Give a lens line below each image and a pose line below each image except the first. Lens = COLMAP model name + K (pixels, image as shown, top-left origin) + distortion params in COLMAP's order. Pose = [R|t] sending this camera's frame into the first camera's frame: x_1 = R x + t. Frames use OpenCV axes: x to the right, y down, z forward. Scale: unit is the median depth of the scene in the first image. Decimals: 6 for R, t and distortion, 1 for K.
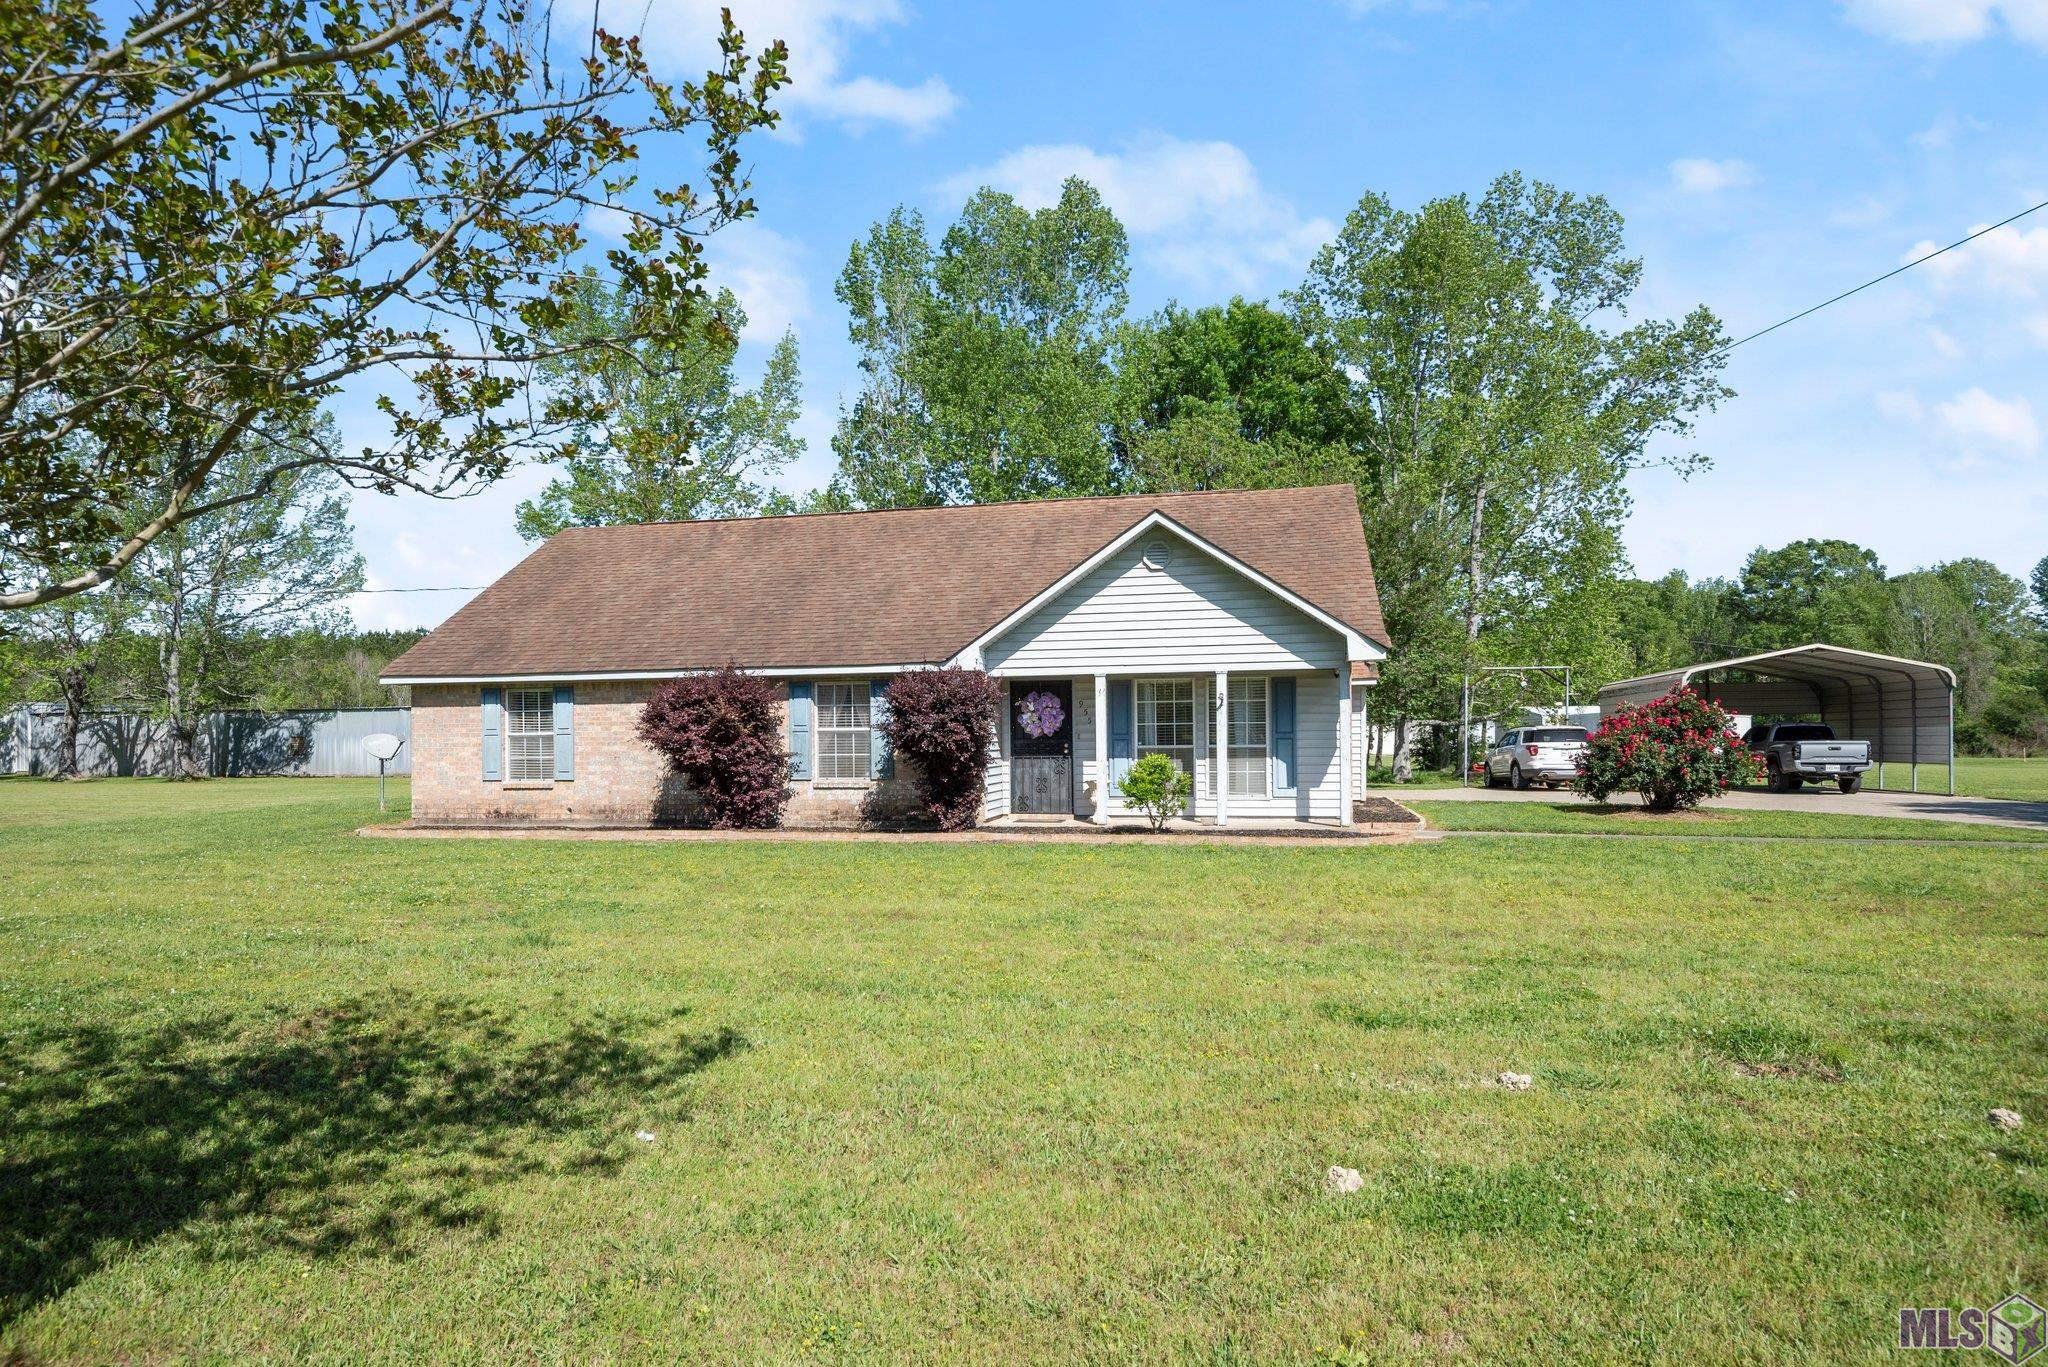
lens RADIAL K [[1110.8, 0, 1024.0], [0, 1110.8, 712.8], [0, 0, 1]] dist [0.026246, -0.000130]
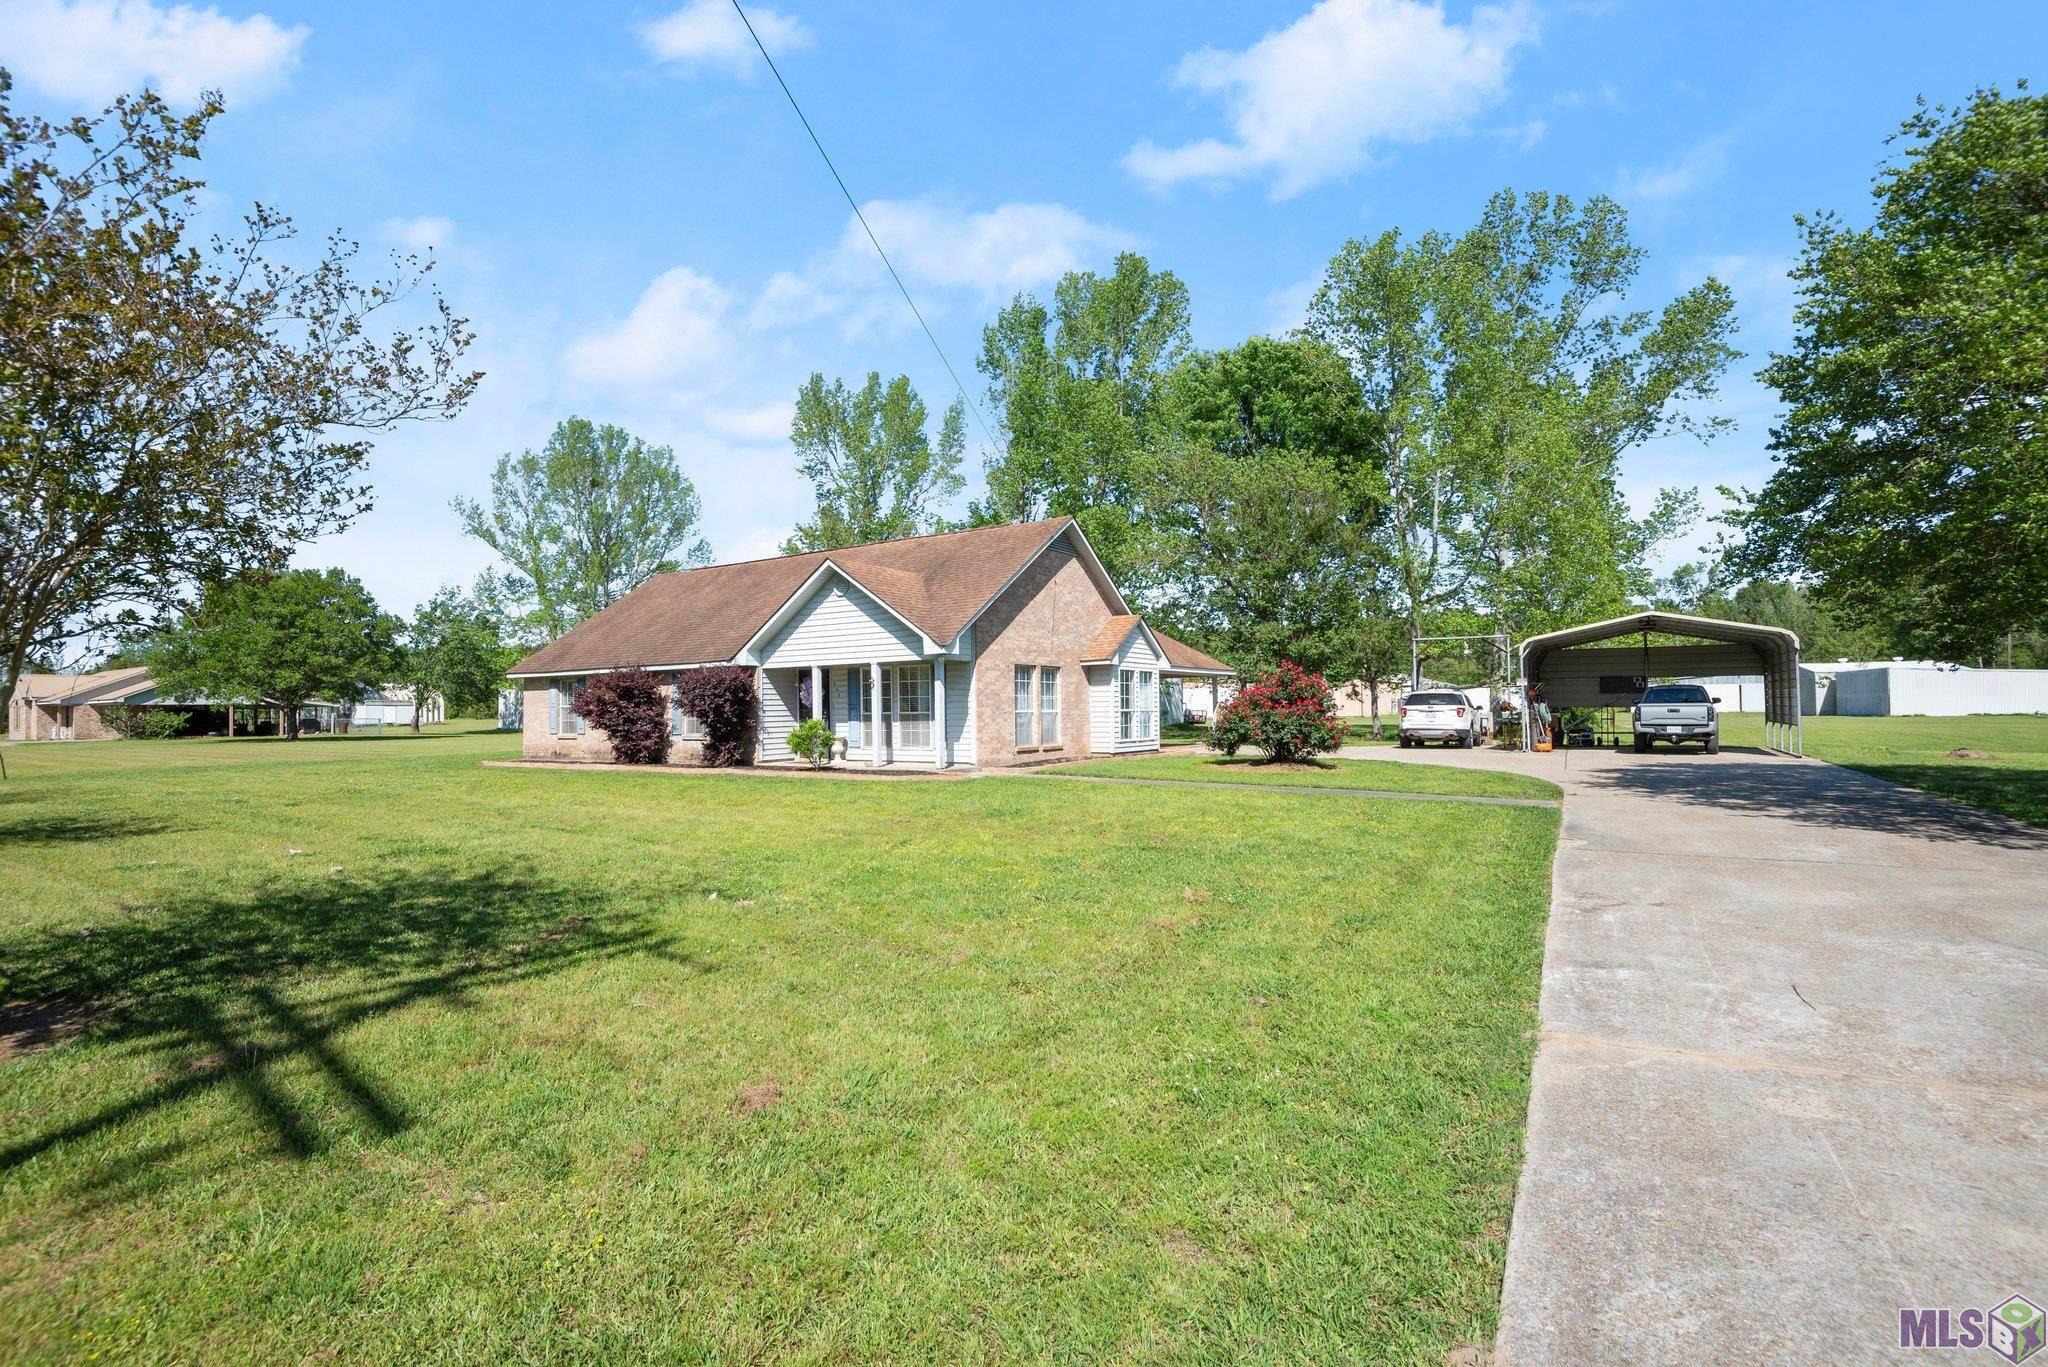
lens RADIAL K [[960.9, 0, 1024.0], [0, 960.9, 683.5], [0, 0, 1]] dist [0.001158, -0.000030]
pose [[0.939056, -0.012866, -0.343524, 0.756896], [0.014244, 0.999897, 0.001489, -0.008287], [0.343469, -0.006292, 0.939143, -0.129434]]
